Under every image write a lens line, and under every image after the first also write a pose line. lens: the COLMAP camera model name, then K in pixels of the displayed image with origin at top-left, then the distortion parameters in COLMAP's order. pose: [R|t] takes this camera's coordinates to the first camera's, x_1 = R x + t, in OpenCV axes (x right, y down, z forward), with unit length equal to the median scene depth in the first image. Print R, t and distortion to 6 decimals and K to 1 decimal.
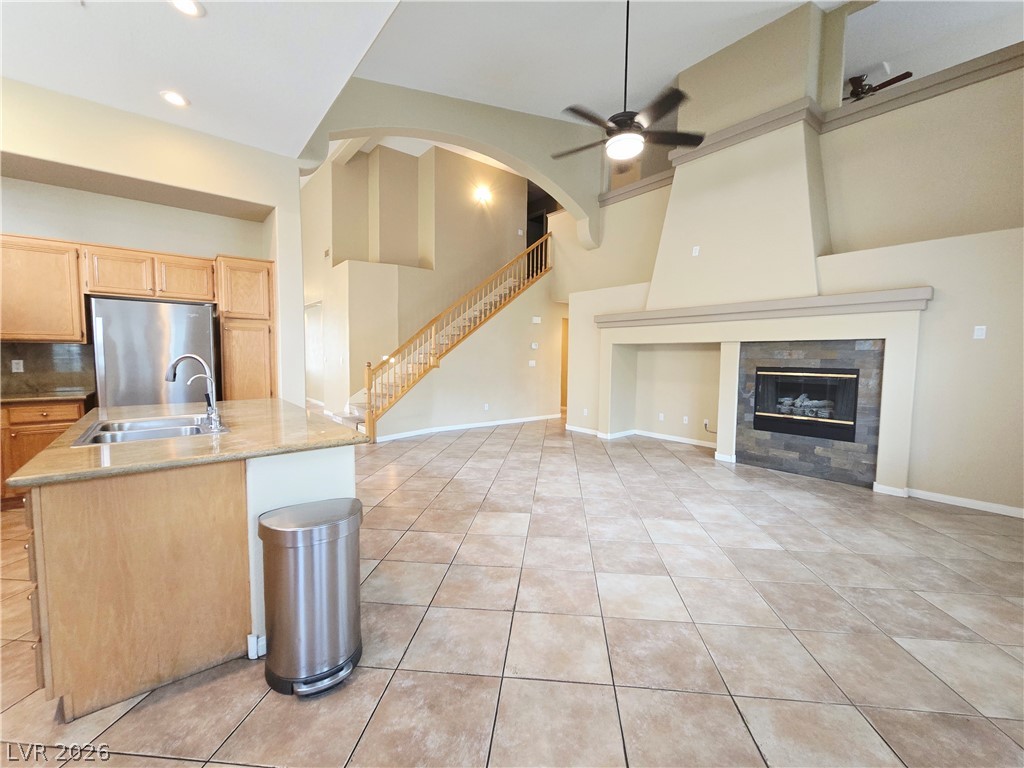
lens RADIAL K [[421.9, 0, 520.7], [0, 421.9, 382.3], [0, 0, 1]] dist [-0.001385, 0.001604]
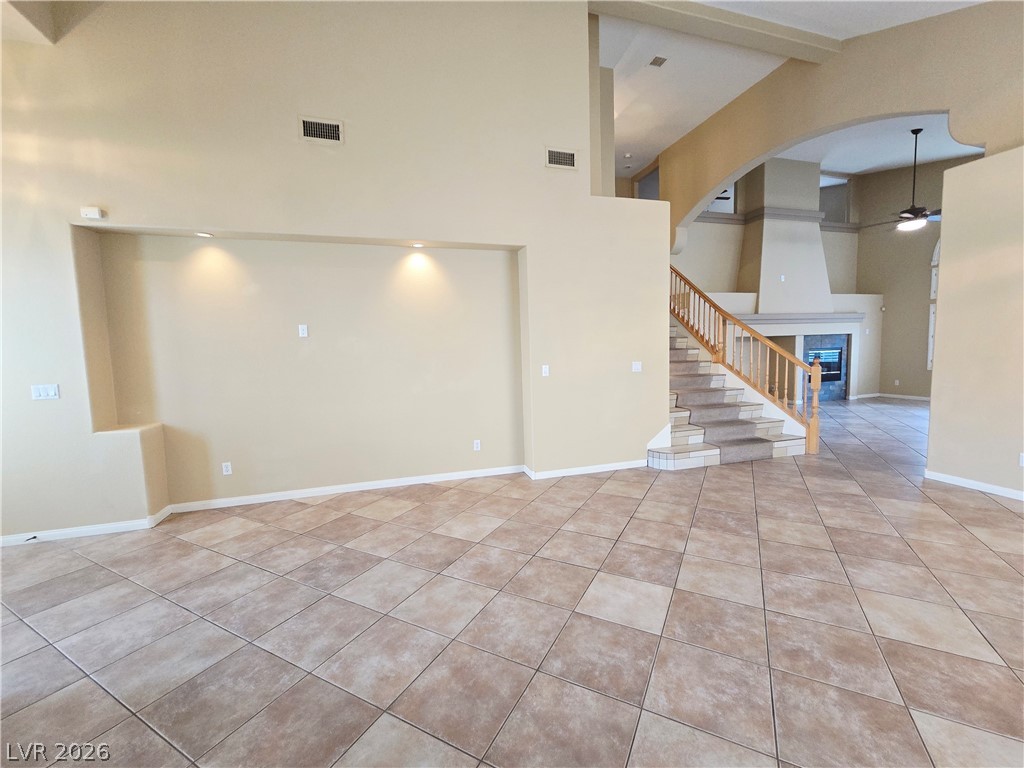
lens RADIAL K [[421.9, 0, 521.0], [0, 421.9, 385.2], [0, 0, 1]] dist [-0.001385, 0.001604]
pose [[0.381446, -0.100416, 0.918921, -1.915846], [0.095849, 0.993020, 0.068726, -0.149100], [-0.919409, 0.061862, 0.388408, 1.712825]]
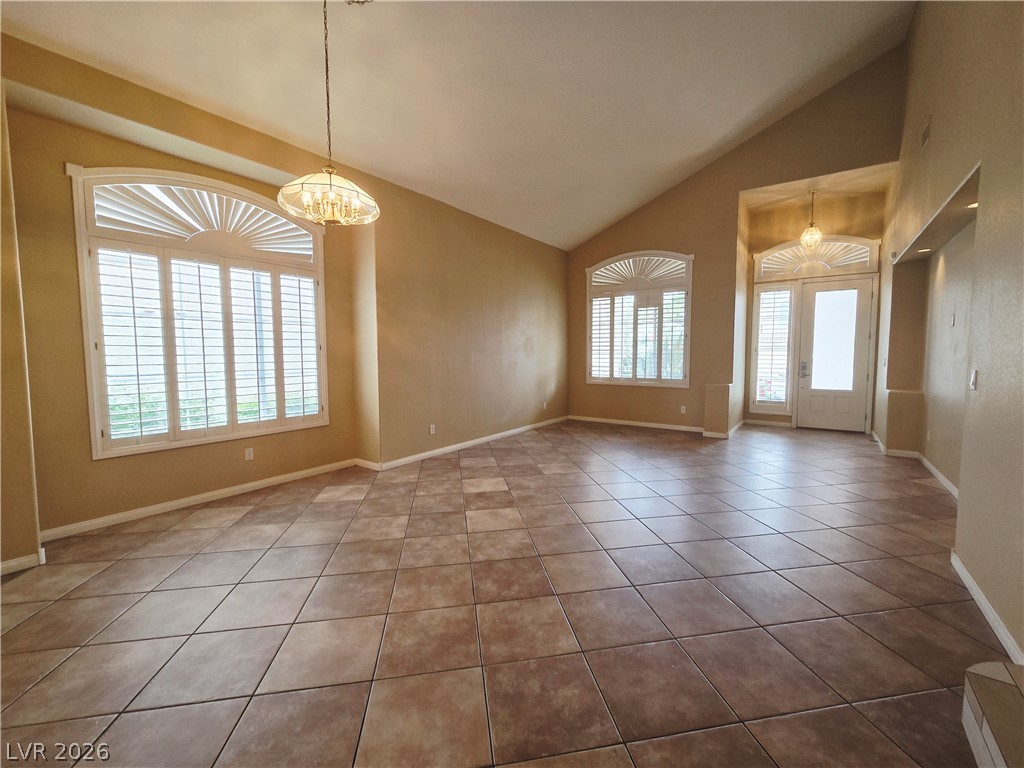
lens RADIAL K [[421.9, 0, 522.1], [0, 421.9, 379.6], [0, 0, 1]] dist [-0.001385, 0.001604]
pose [[0.259767, 0.051277, -0.964309, -0.564517], [-0.057529, 0.997637, 0.037551, -0.096180], [0.963956, 0.045721, 0.262103, 1.329813]]
